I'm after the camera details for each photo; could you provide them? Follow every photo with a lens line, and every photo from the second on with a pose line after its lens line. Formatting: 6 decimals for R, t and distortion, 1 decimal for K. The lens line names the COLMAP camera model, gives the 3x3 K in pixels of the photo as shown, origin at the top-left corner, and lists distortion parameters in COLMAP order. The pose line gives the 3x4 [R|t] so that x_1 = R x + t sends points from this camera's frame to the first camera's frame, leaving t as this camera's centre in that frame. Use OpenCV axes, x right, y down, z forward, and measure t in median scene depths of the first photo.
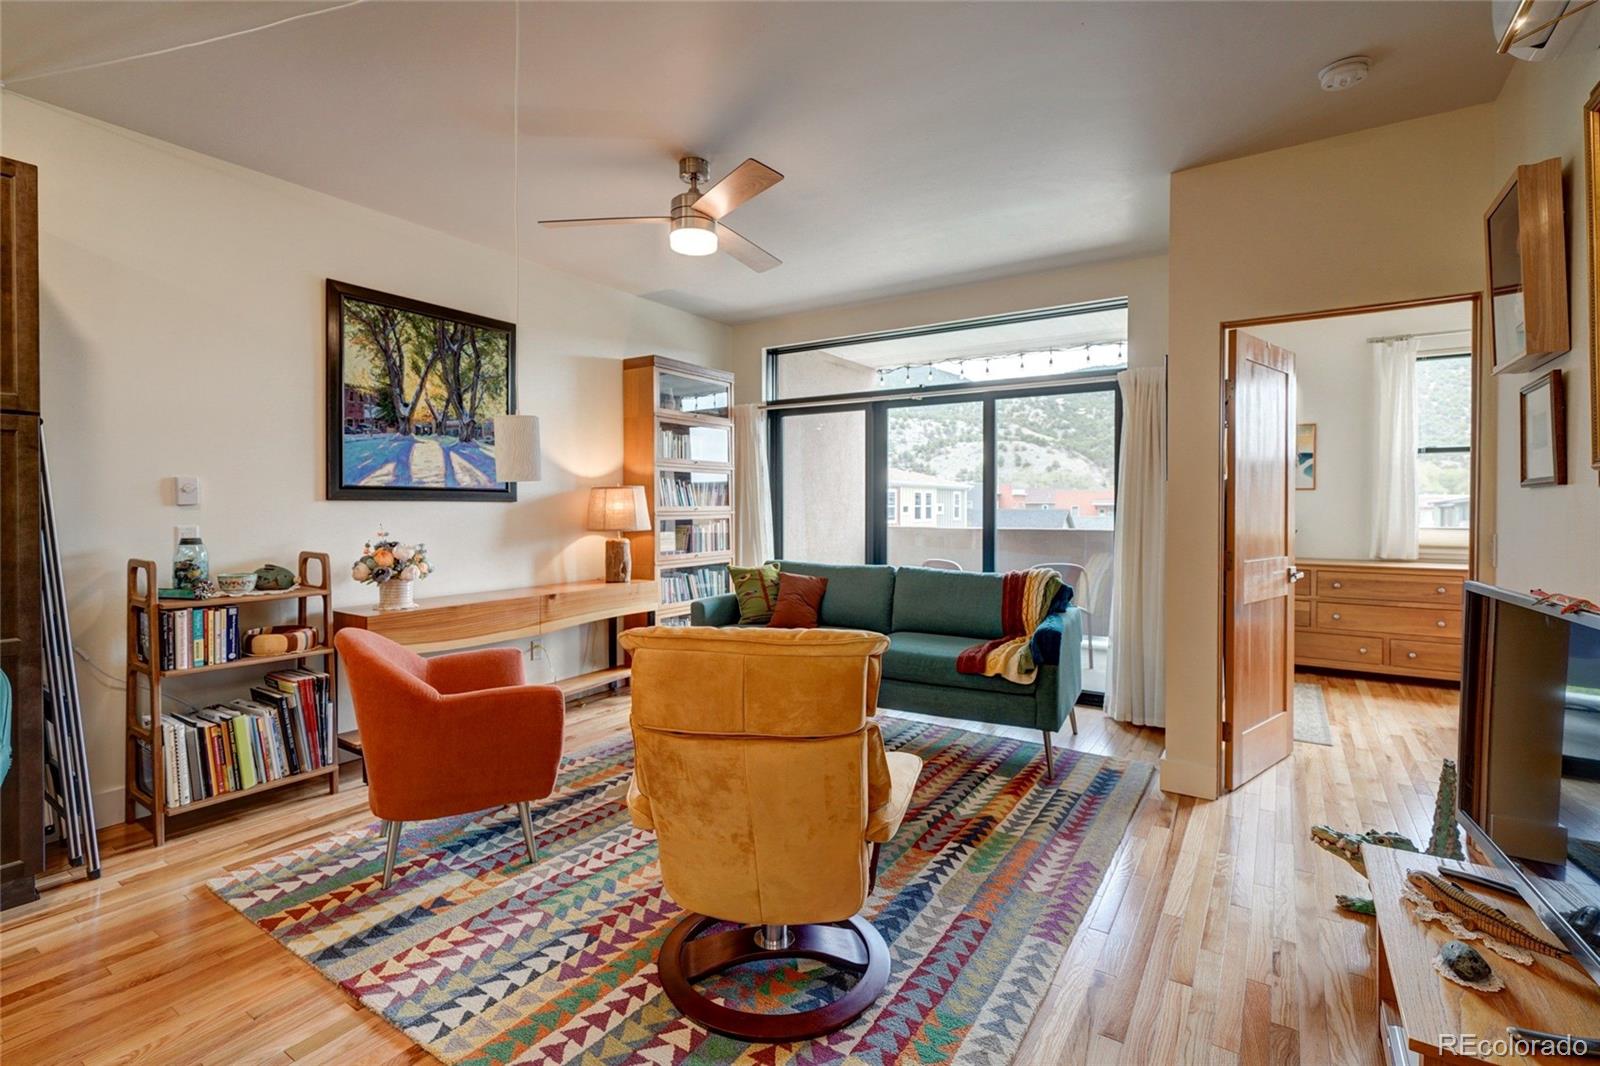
lens RADIAL K [[737.8, 0, 787.9], [0, 737.8, 512.3], [0, 0, 1]] dist [-0.000086, 0.000122]
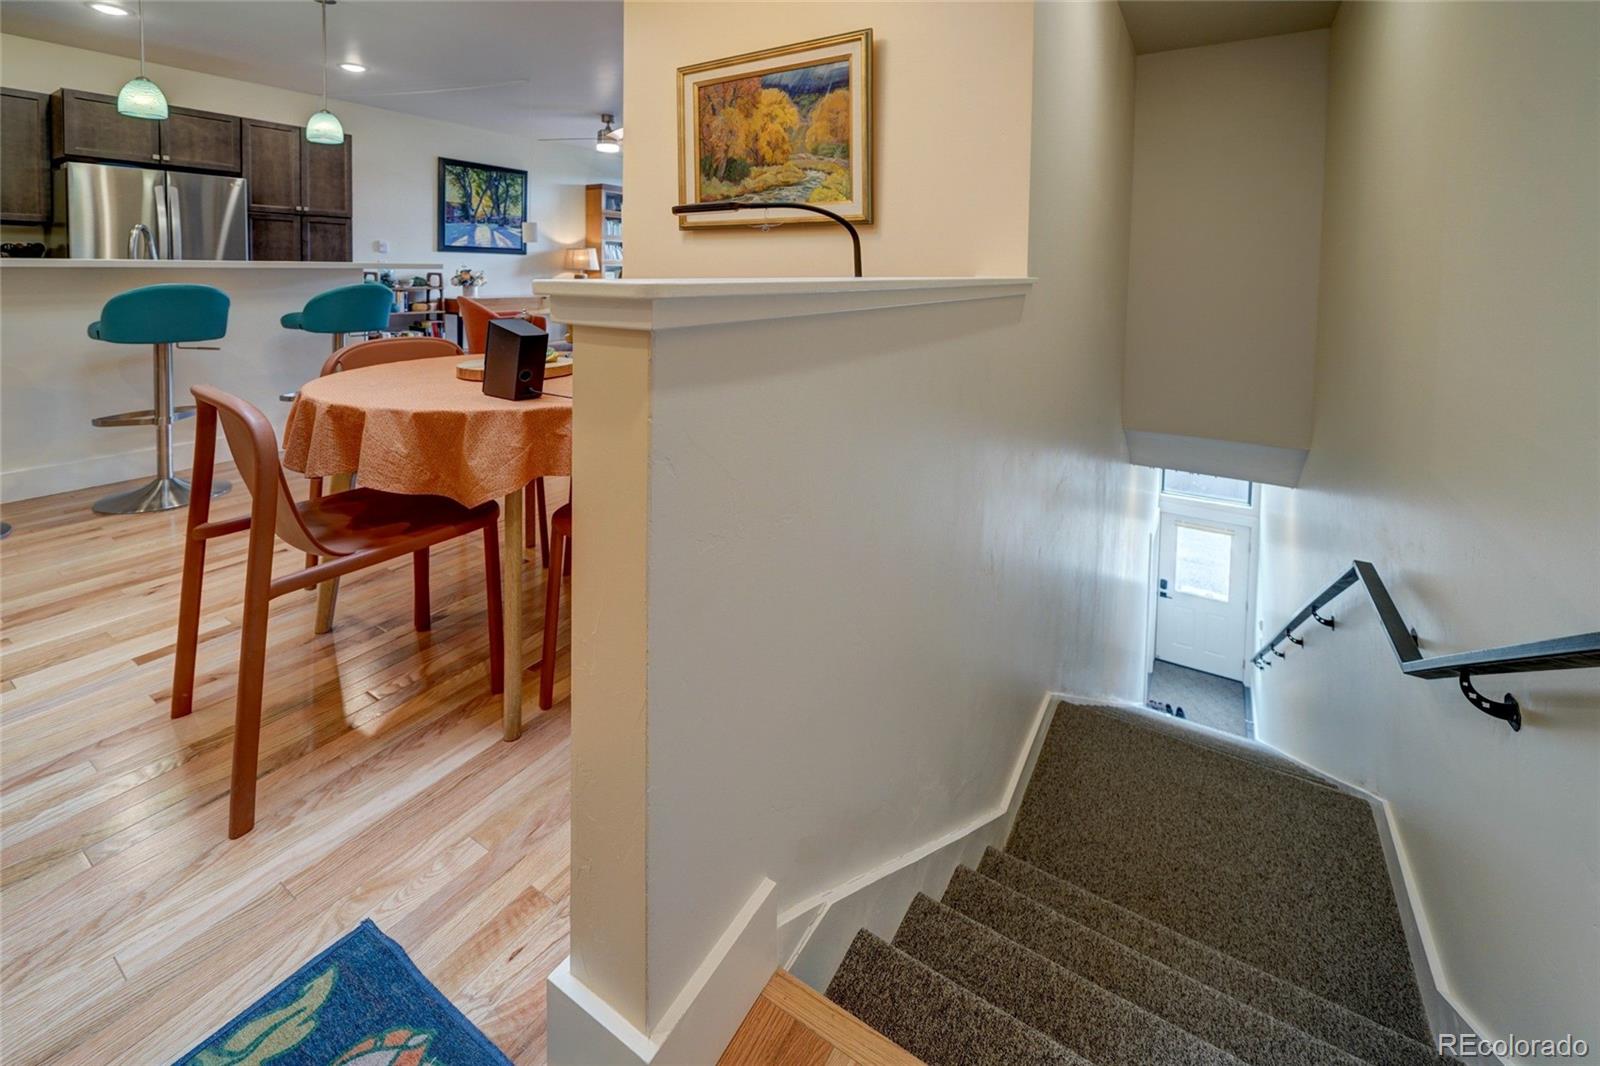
lens RADIAL K [[618.4, 0, 812.5], [0, 618.4, 276.3], [0, 0, 1]] dist [-0.000914, 0.000074]
pose [[0.998719, -0.018610, 0.047043, 0.412189], [0.019191, 0.999745, -0.011927, 0.095883], [-0.046809, 0.012814, 0.998822, -0.906987]]
